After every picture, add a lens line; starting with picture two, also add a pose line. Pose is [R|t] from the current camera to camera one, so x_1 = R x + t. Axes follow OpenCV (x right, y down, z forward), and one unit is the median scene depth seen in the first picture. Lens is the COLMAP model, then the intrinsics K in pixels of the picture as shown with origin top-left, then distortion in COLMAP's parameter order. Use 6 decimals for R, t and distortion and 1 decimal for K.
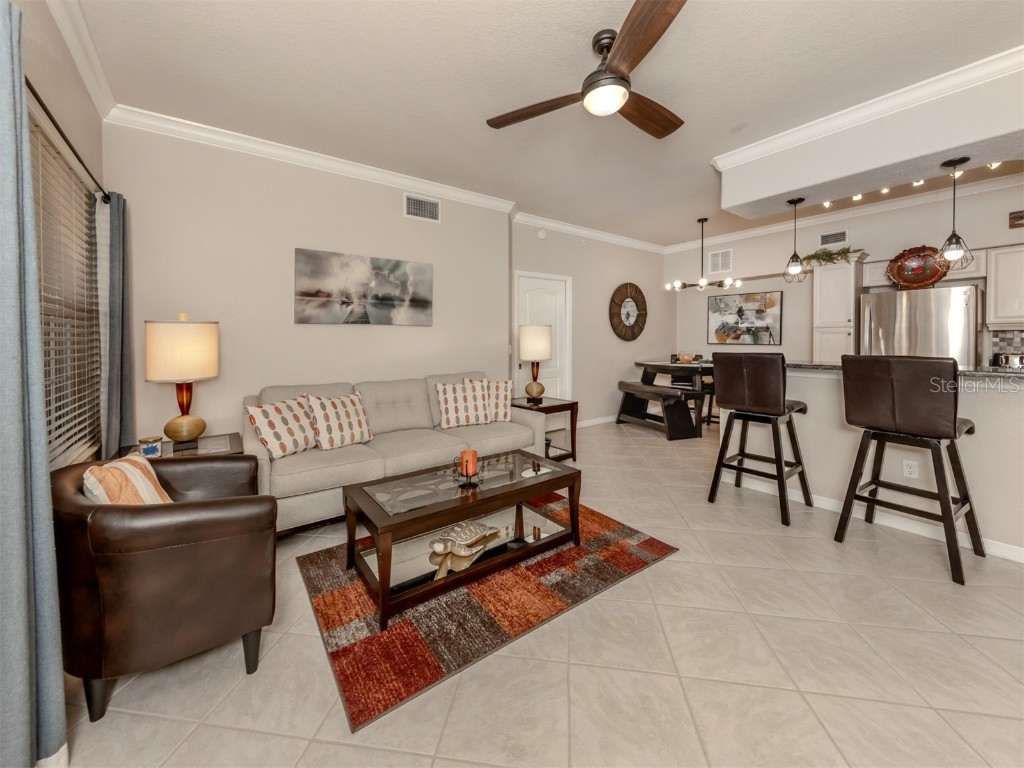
lens RADIAL K [[397.3, 0, 498.2], [0, 397.3, 351.6], [0, 0, 1]] dist [0.007976, -0.000609]
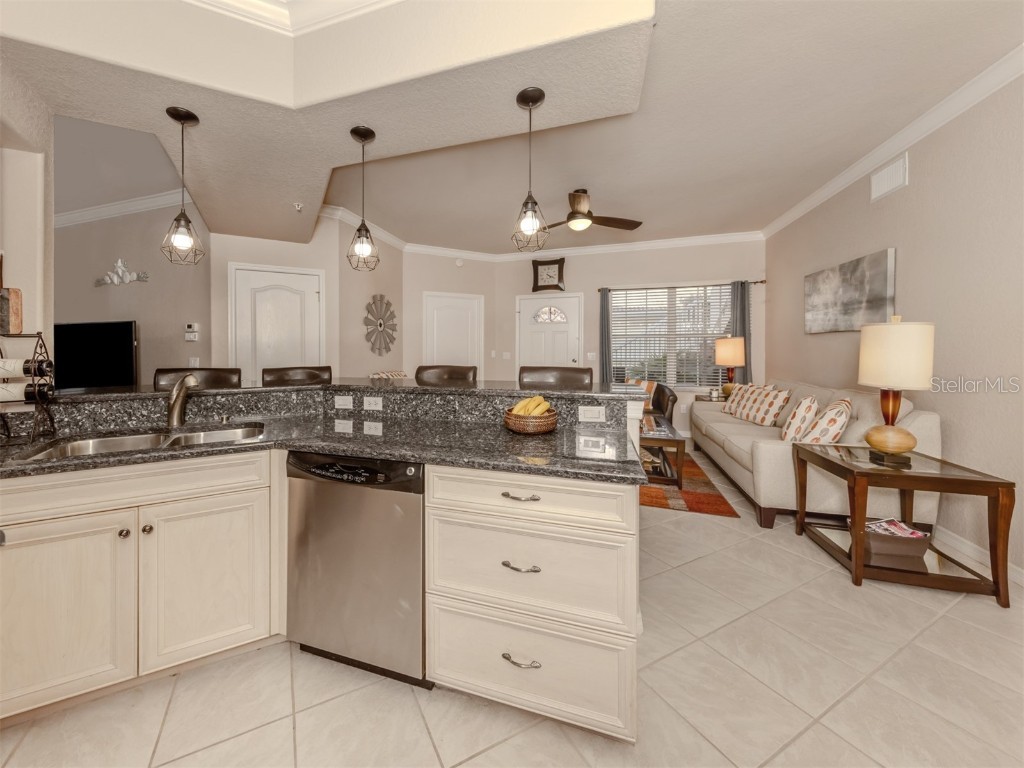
lens RADIAL K [[371.1, 0, 458.4], [0, 371.1, 368.0], [0, 0, 1]] dist [0.003365, -0.000570]
pose [[-0.827276, 0.043275, -0.560126, 0.780330], [-0.003743, 0.996582, 0.082523, -0.039060], [0.561783, 0.070366, -0.824287, 0.955472]]
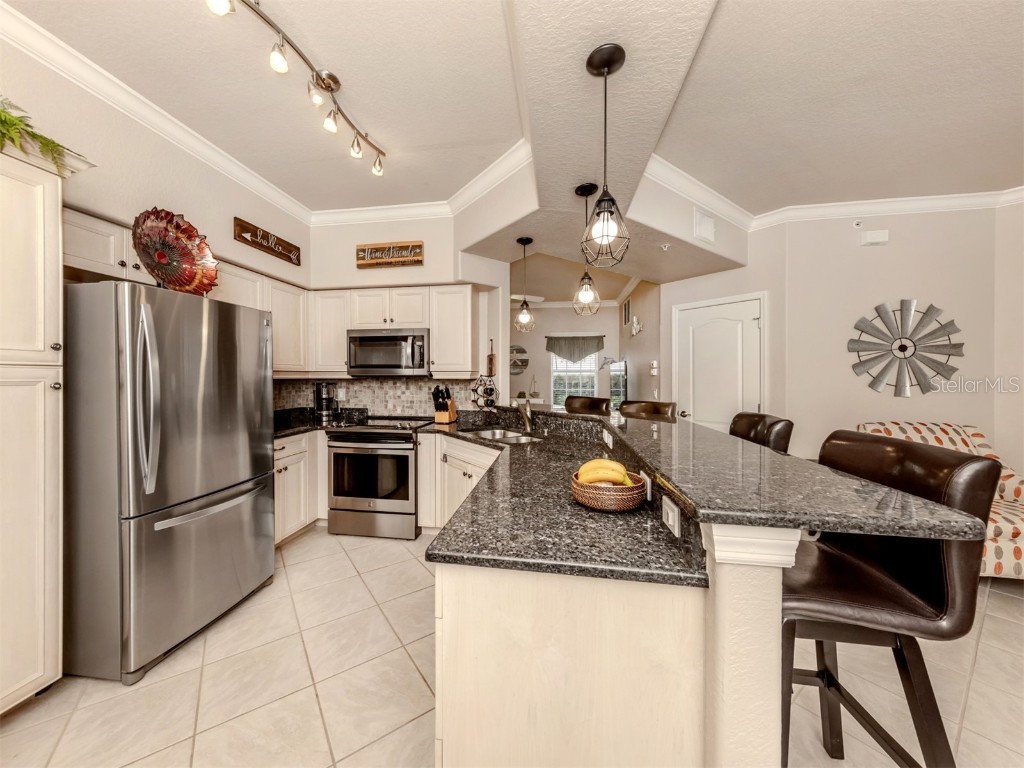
lens RADIAL K [[371.1, 0, 493.0], [0, 371.1, 376.7], [0, 0, 1]] dist [0.003365, -0.000570]
pose [[-0.692269, 0.006913, 0.721606, 0.395364], [0.023978, 0.999622, 0.013427, -0.048064], [-0.721241, 0.026598, -0.692174, 0.956365]]
